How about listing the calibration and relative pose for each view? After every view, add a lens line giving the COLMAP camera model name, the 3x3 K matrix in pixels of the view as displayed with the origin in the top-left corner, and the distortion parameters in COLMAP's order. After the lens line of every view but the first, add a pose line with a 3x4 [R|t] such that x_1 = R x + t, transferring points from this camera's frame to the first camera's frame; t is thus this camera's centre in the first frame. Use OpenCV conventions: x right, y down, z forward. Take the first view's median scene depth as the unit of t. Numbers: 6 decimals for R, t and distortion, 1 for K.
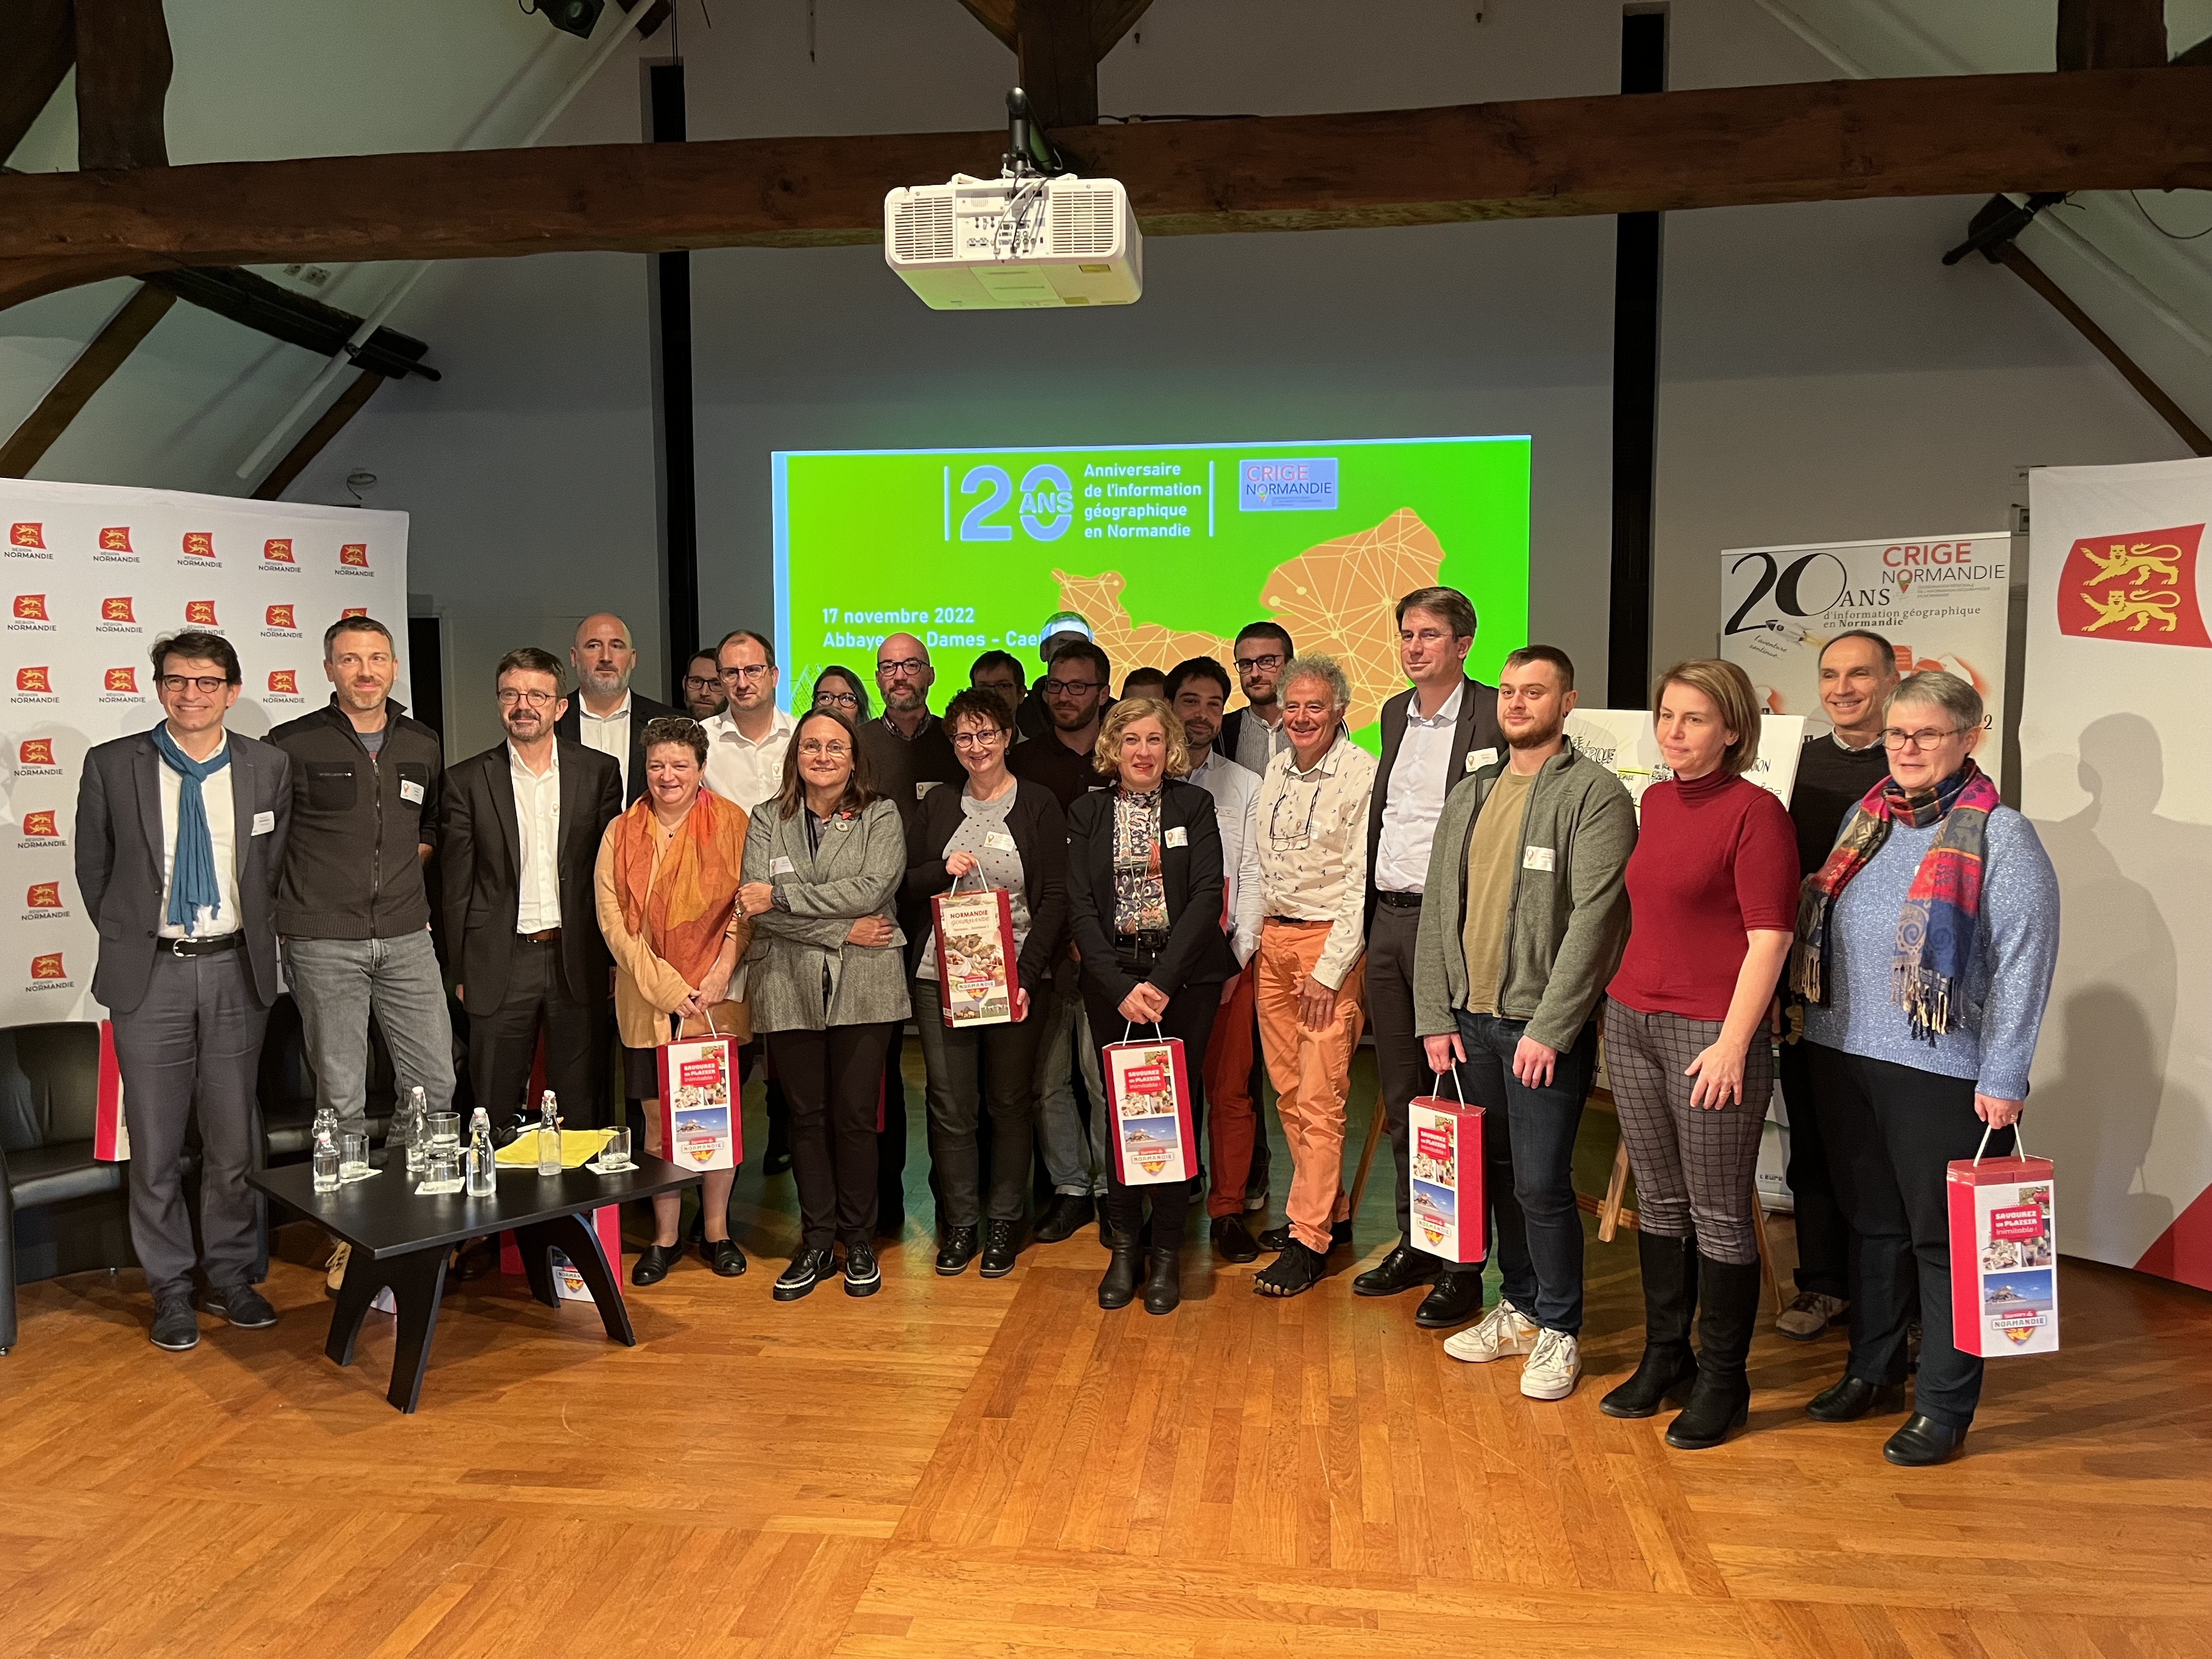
lens RADIAL K [[1680.4, 0, 1115.3], [0, 1680.4, 872.1], [0, 0, 1]] dist [0.021635, -0.004467]
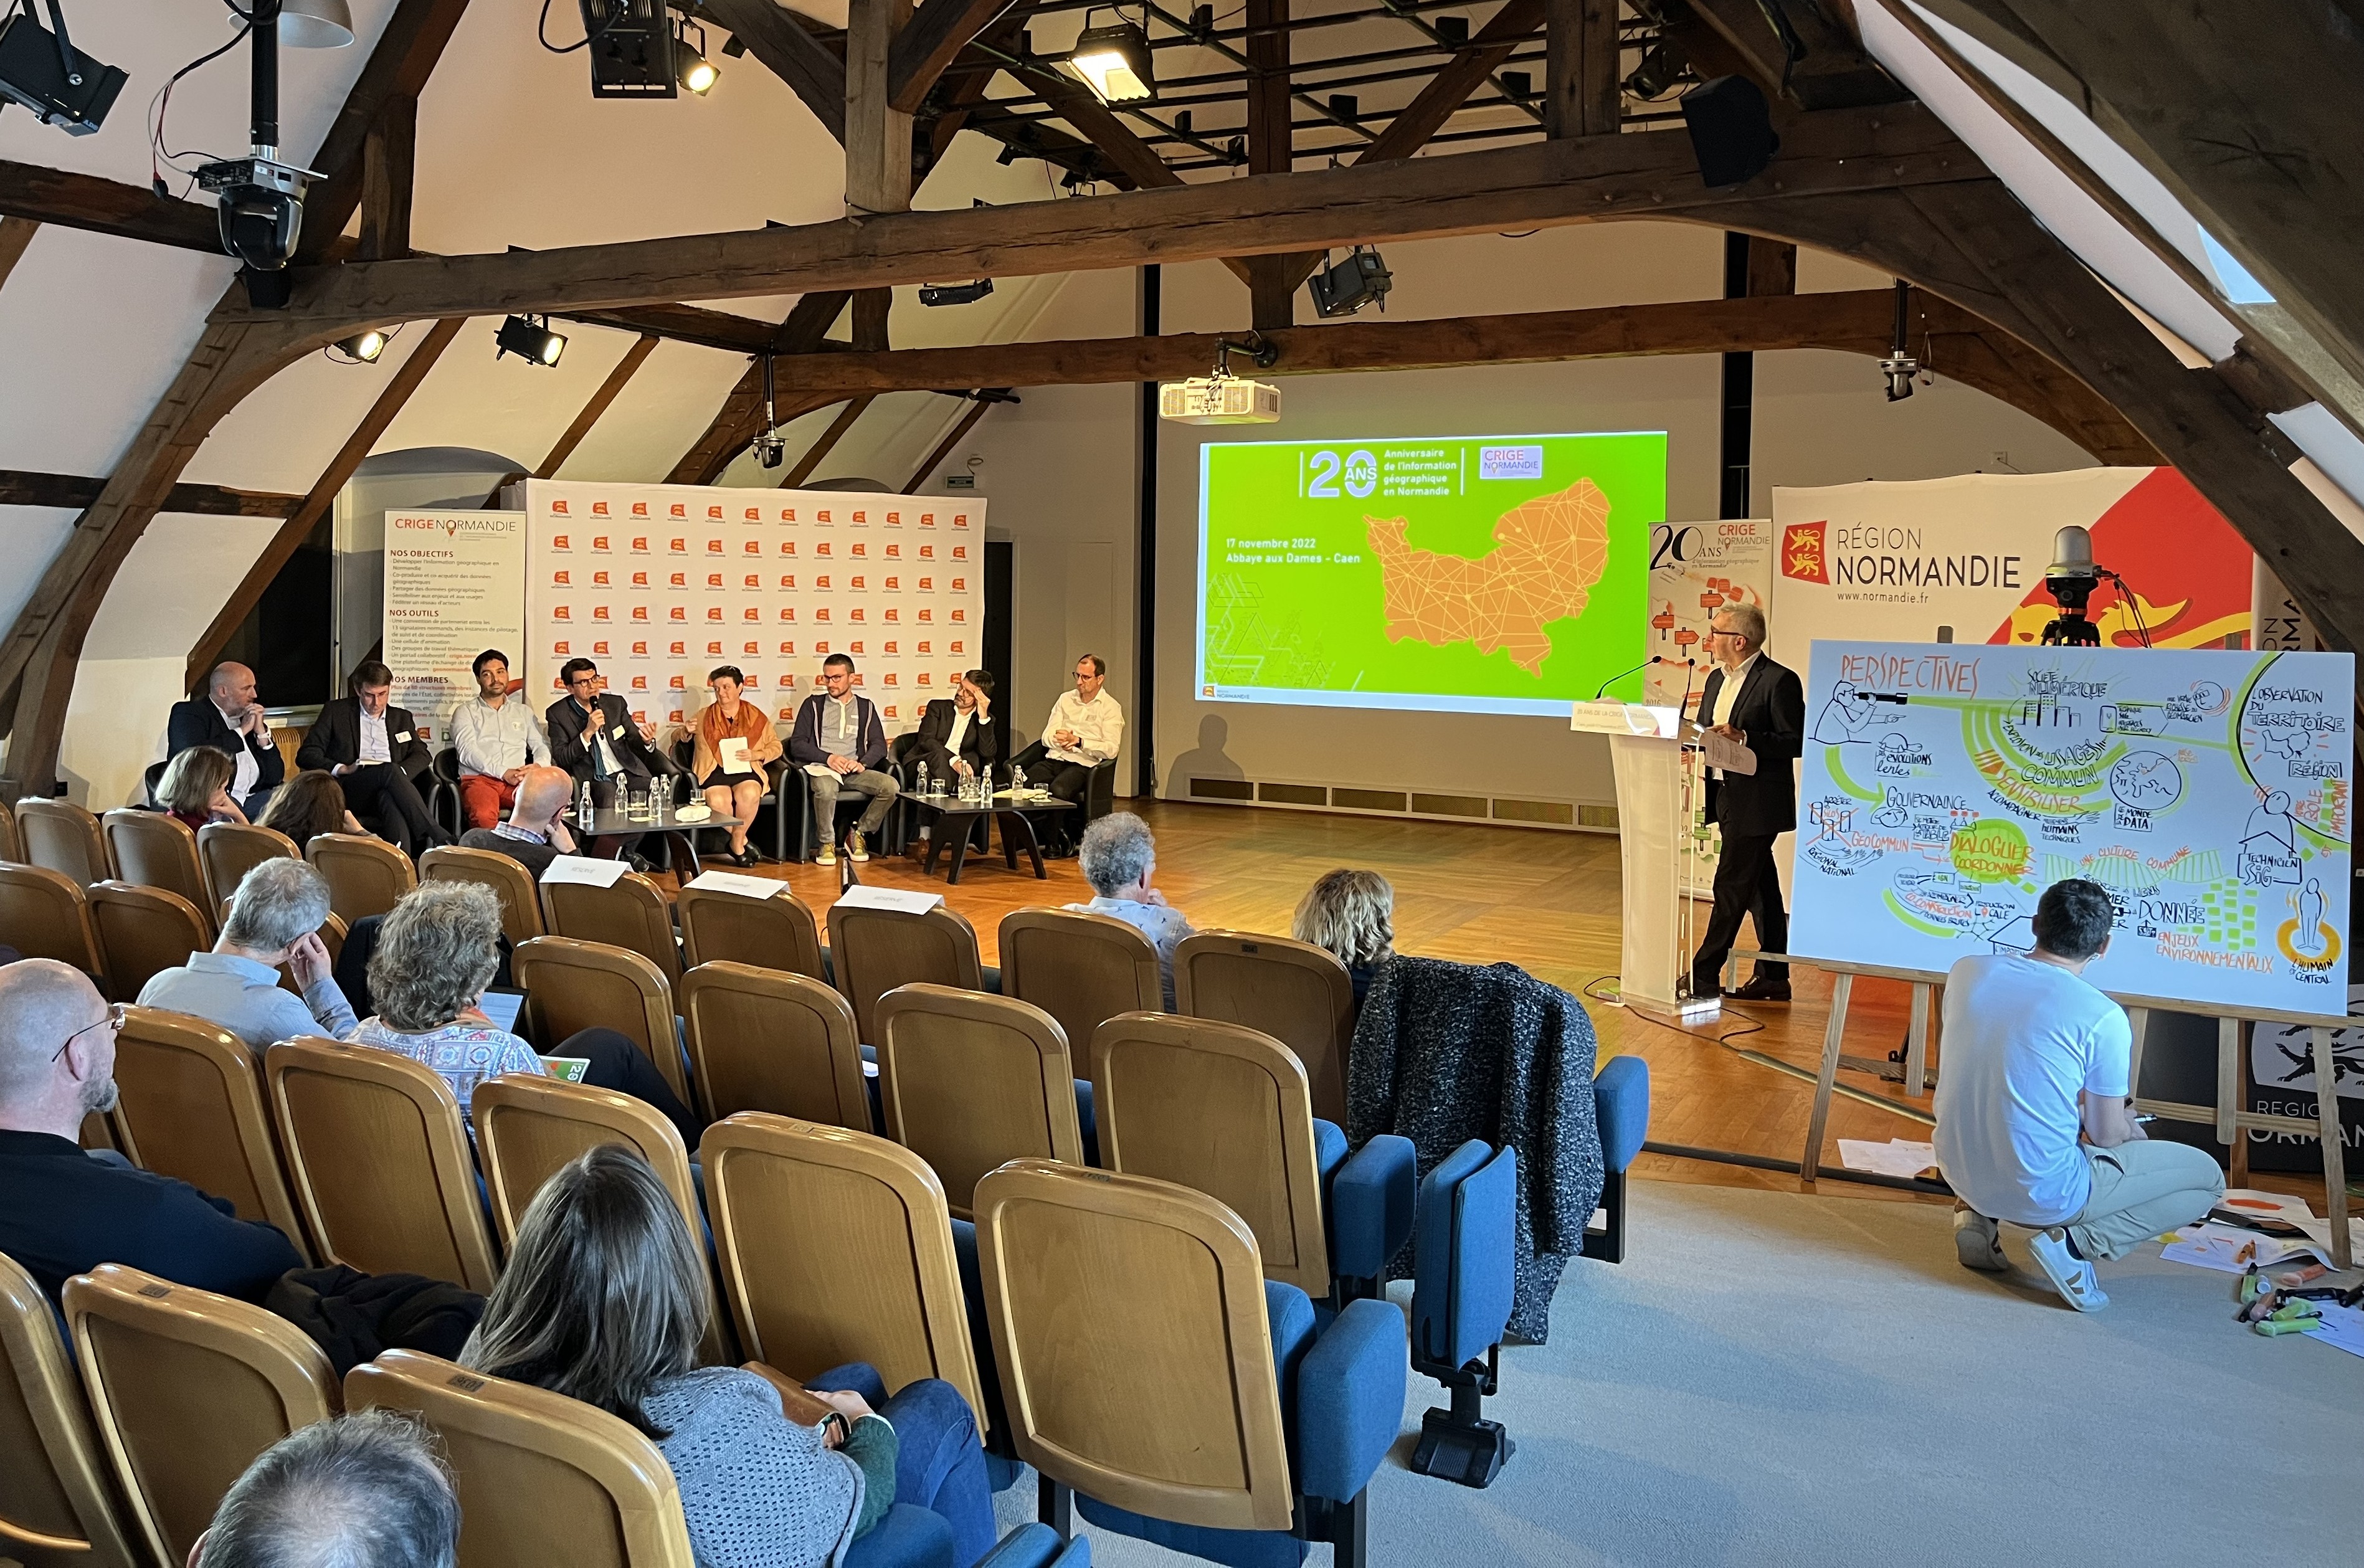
lens RADIAL K [[1754.4, 0, 1179.8], [0, 1754.4, 782.0], [0, 0, 1]] dist [-0.004349, -0.000160]
pose [[0.948893, 0.051036, -0.311445, 0.332580], [-0.047623, 0.998693, 0.018560, 0.051300], [0.311985, -0.002779, 0.950083, -0.647049]]
